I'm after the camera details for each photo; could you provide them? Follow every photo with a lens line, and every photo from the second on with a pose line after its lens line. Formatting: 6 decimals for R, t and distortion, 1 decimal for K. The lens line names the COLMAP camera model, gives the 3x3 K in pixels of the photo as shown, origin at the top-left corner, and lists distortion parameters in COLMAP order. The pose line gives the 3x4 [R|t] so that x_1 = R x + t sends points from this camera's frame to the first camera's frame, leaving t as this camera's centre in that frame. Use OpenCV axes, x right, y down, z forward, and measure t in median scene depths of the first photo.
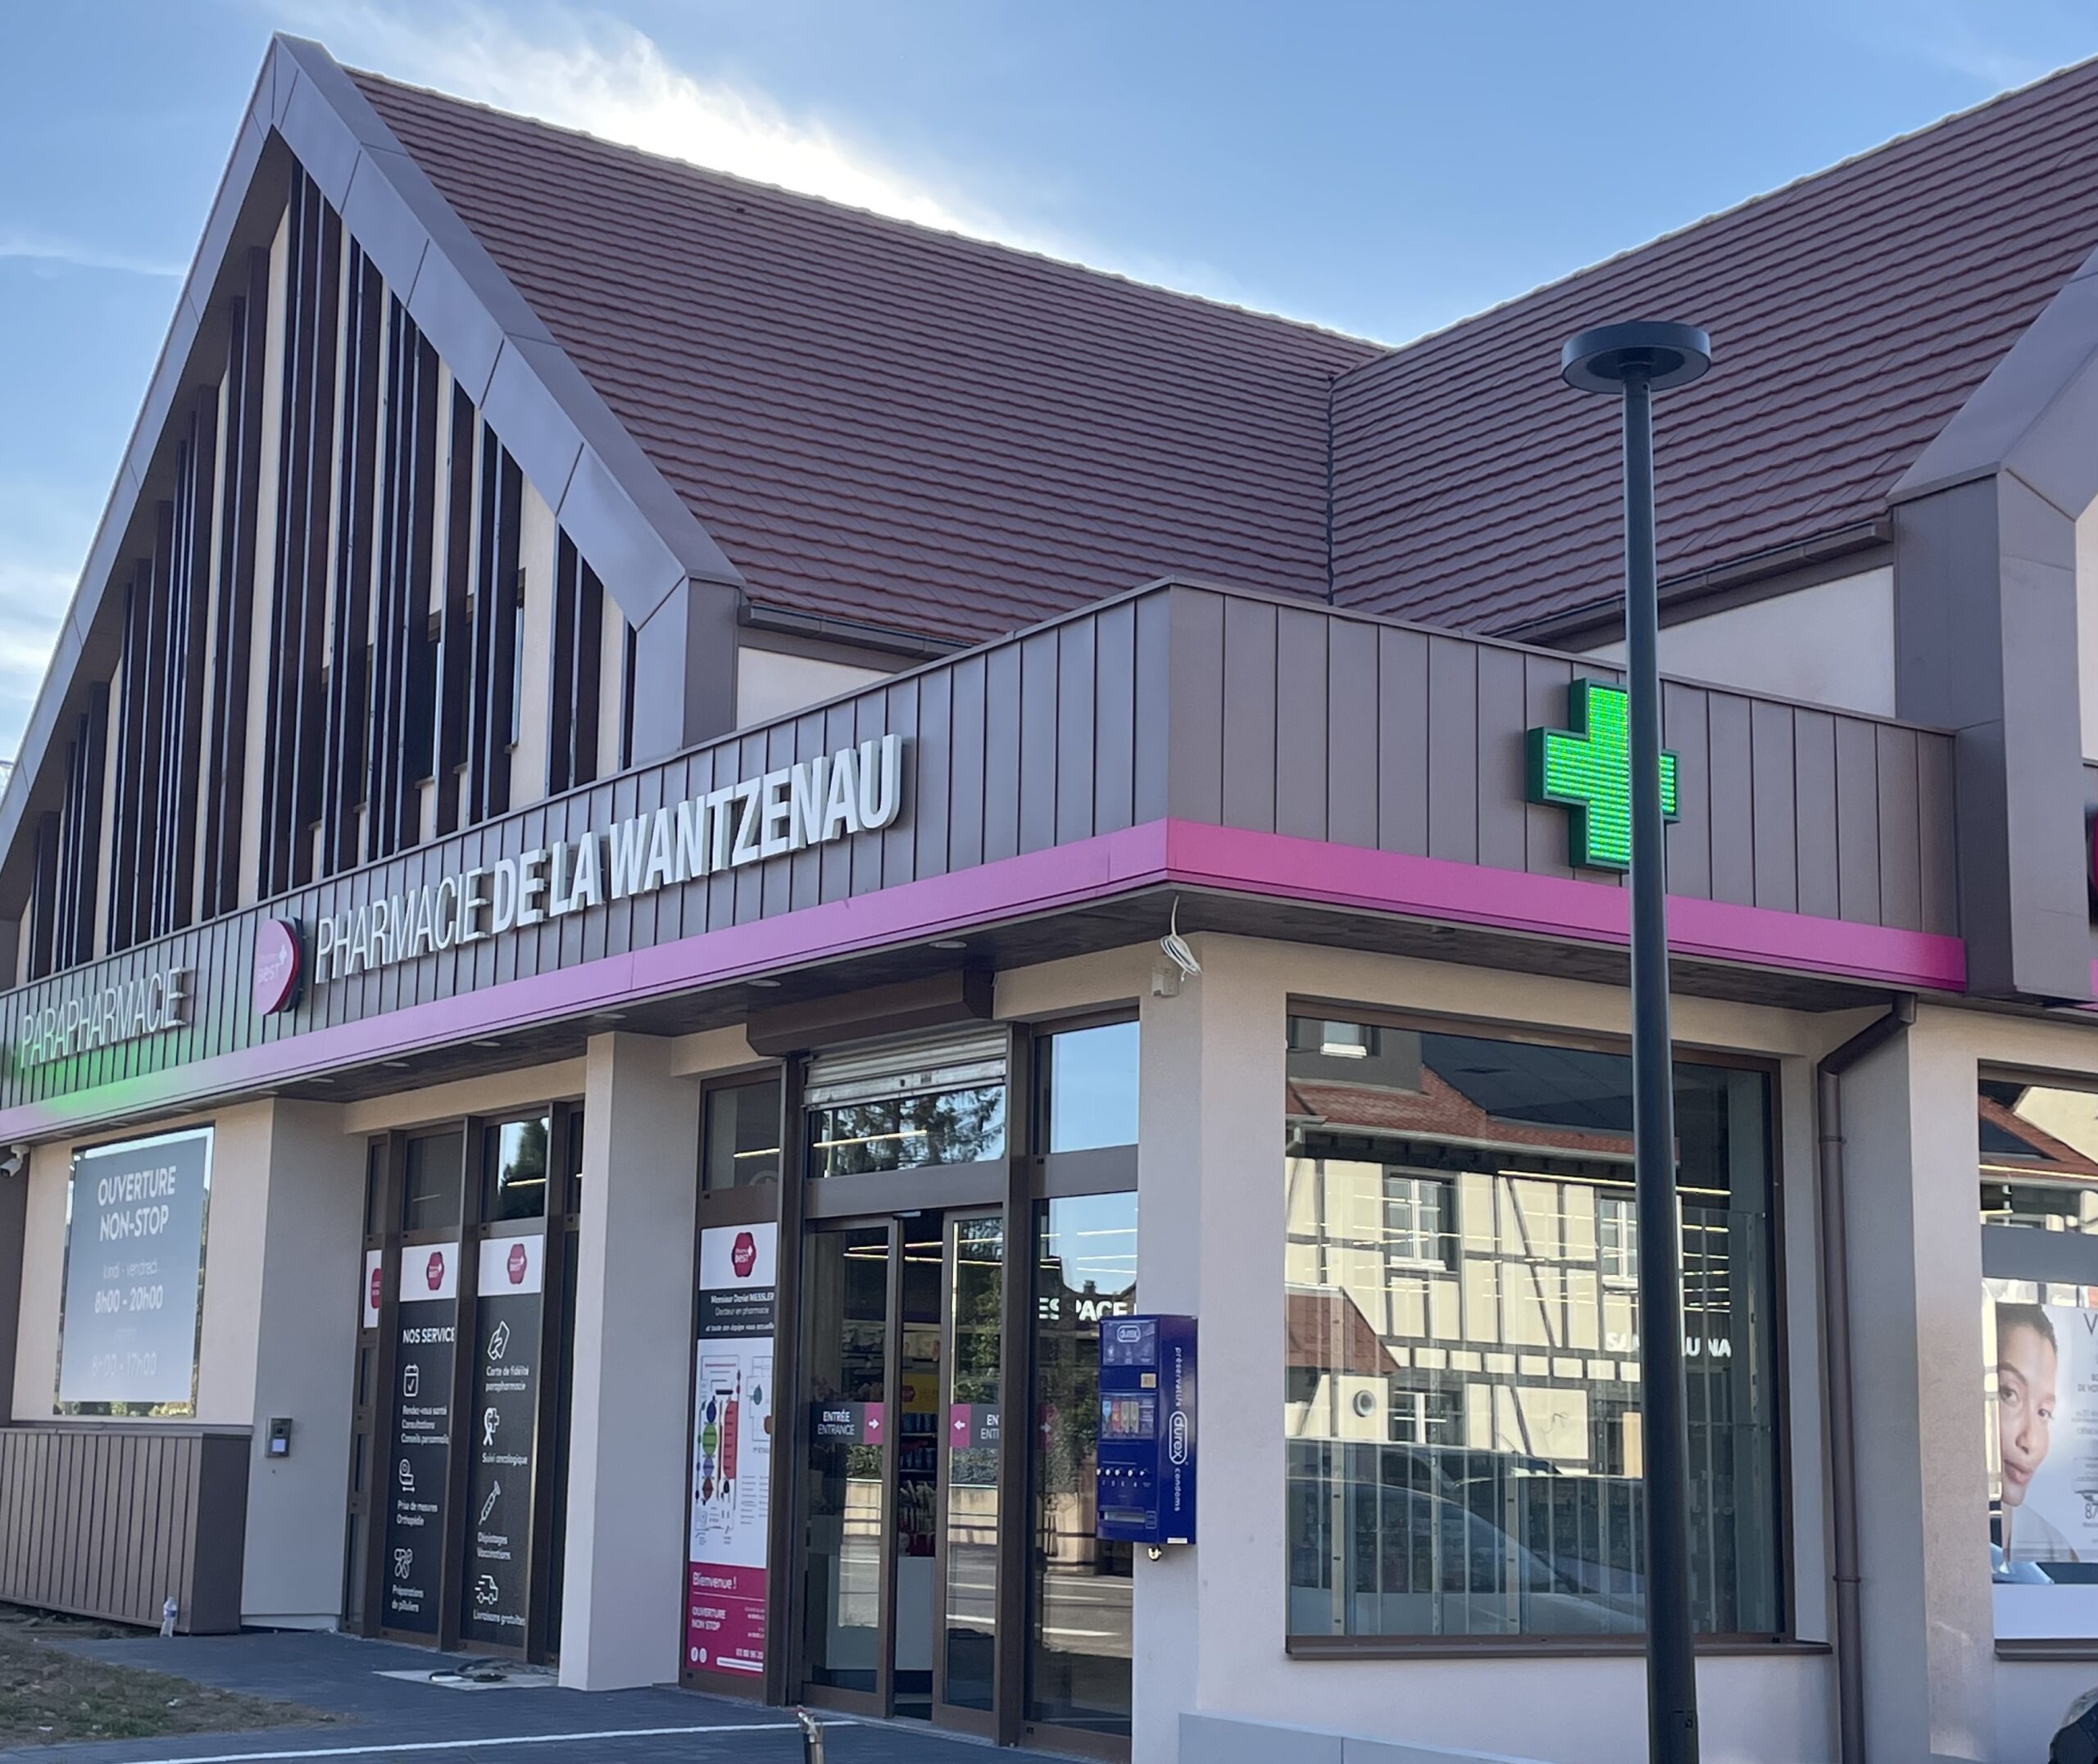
lens RADIAL K [[3010.6, 0, 1010.8], [0, 3010.6, 958.4], [0, 0, 1]] dist [0.017069, 0.000000]
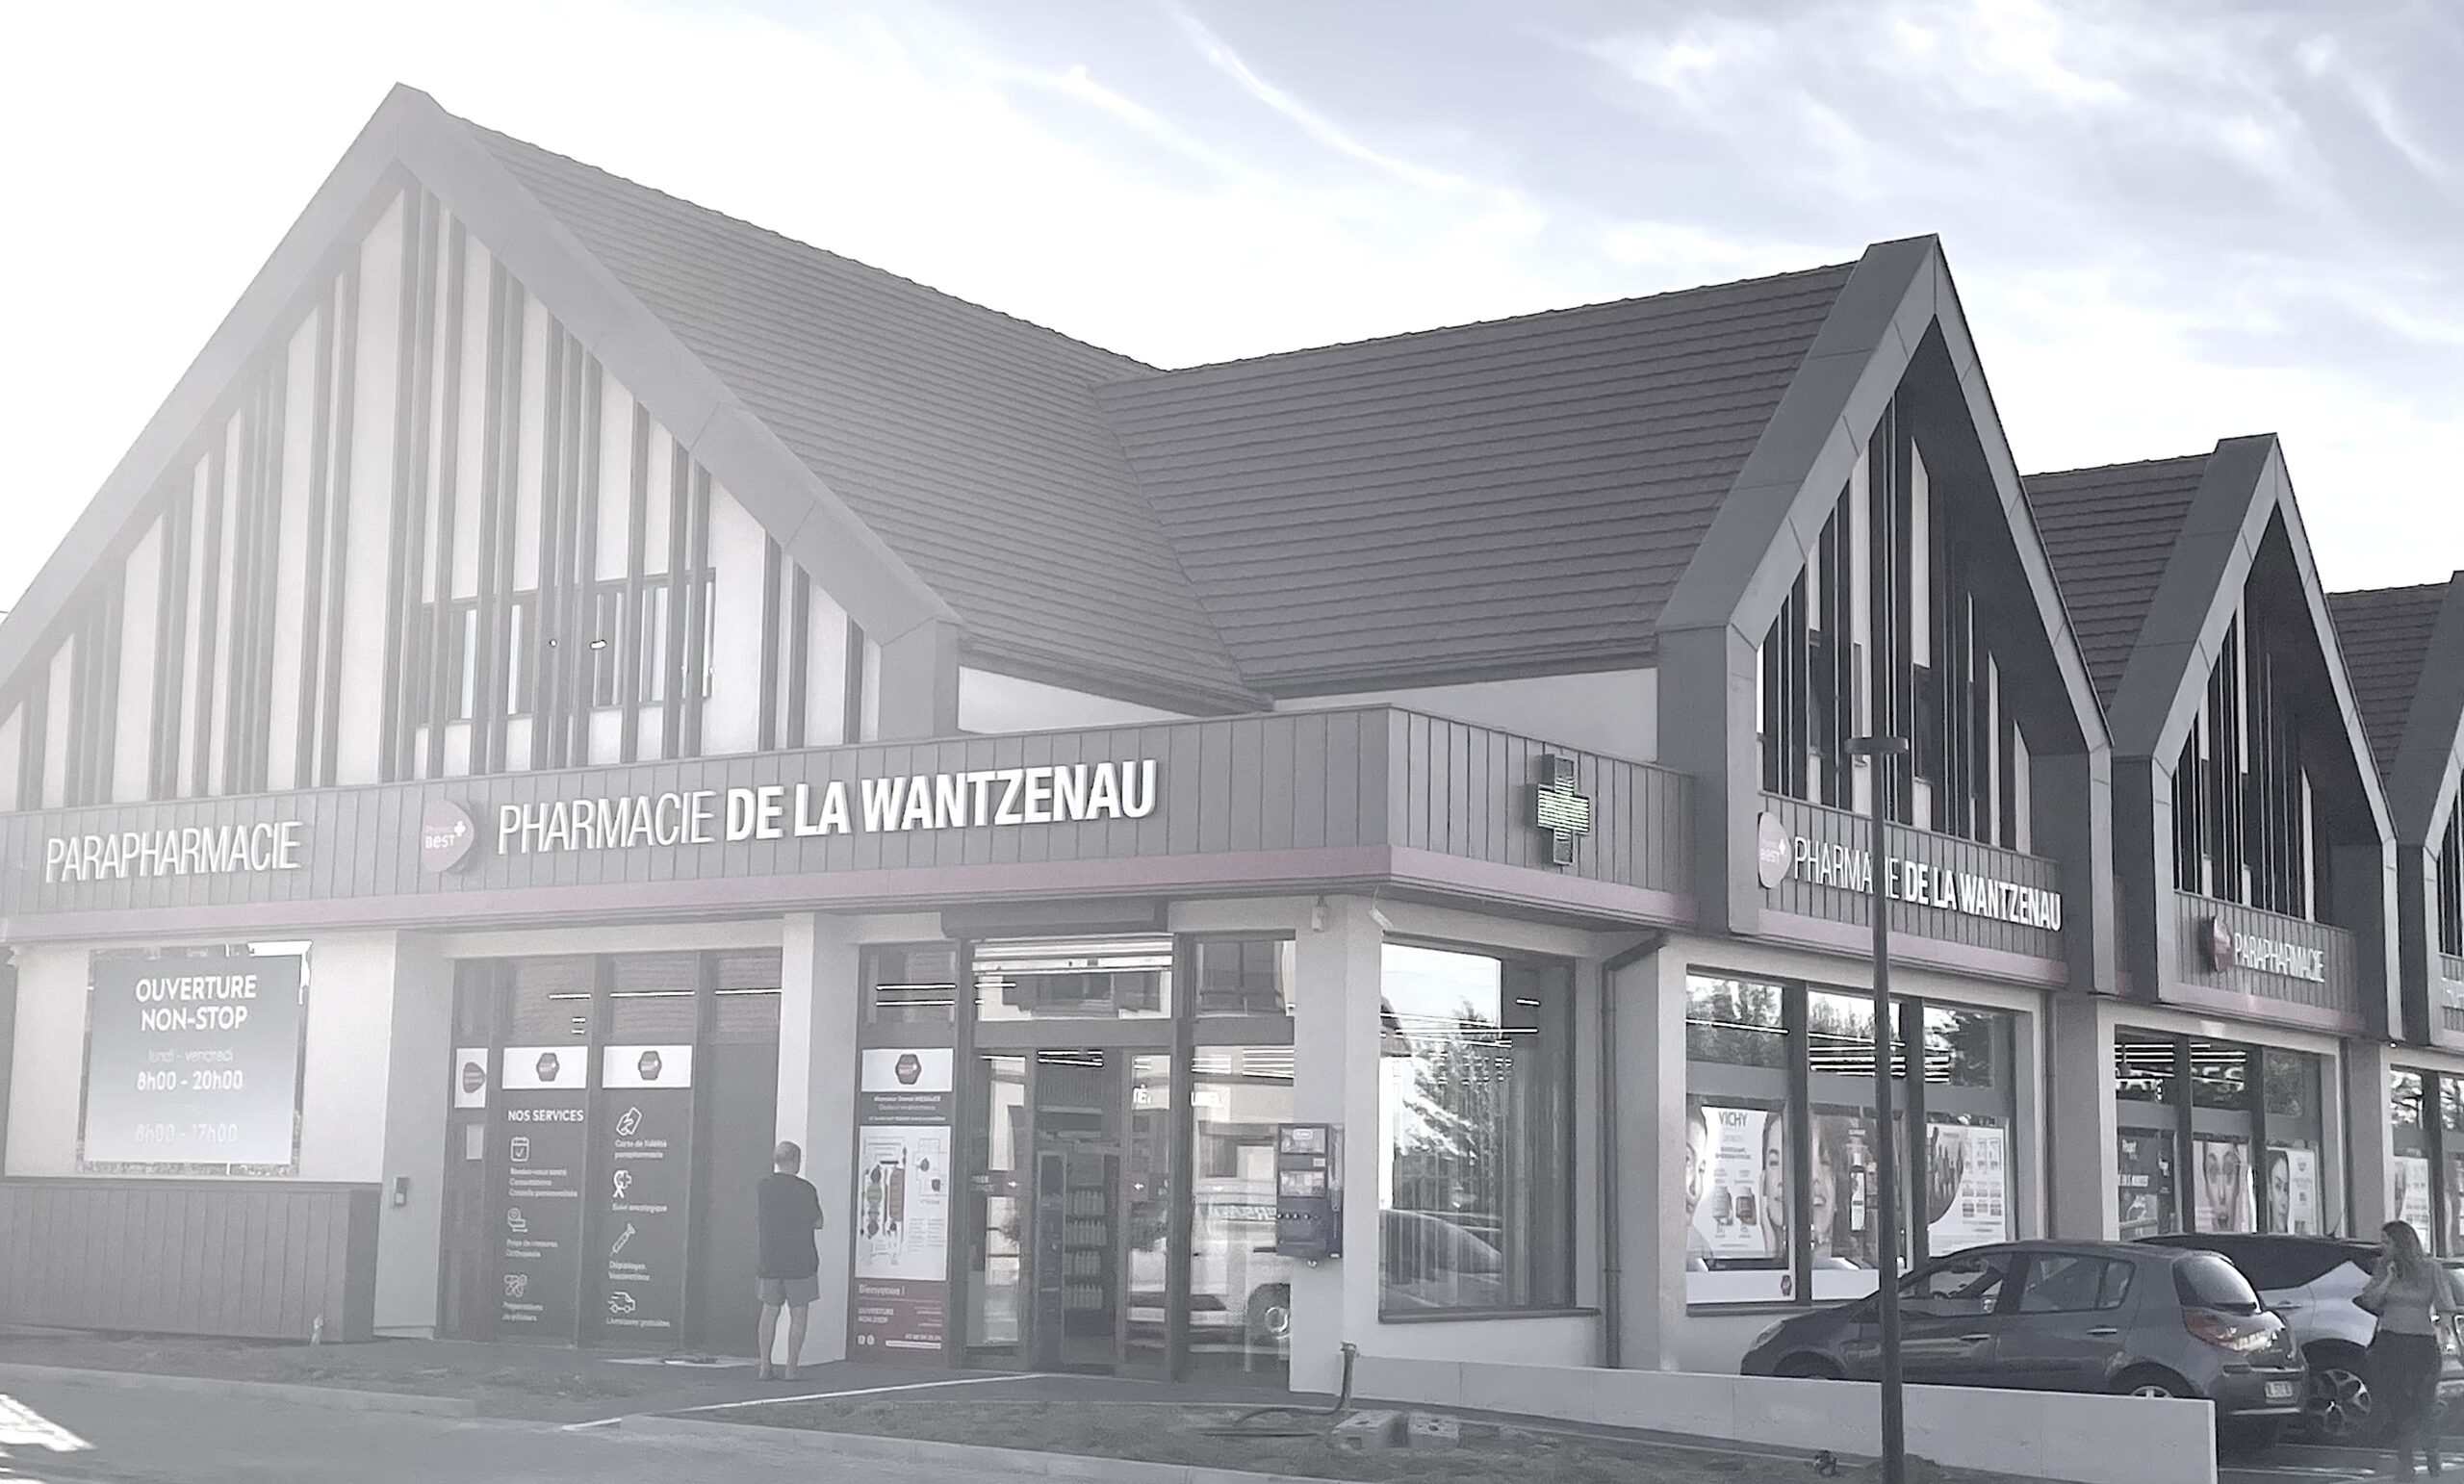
lens RADIAL K [[3360.5, 0, 1232.5], [0, 3360.5, 742.9], [0, 0, 1]] dist [0.008496, 0.000000]
pose [[0.912971, 0.043734, 0.405673, -0.627972], [-0.059319, 0.997903, 0.025918, -0.114625], [-0.403688, -0.047727, 0.913651, -0.565771]]
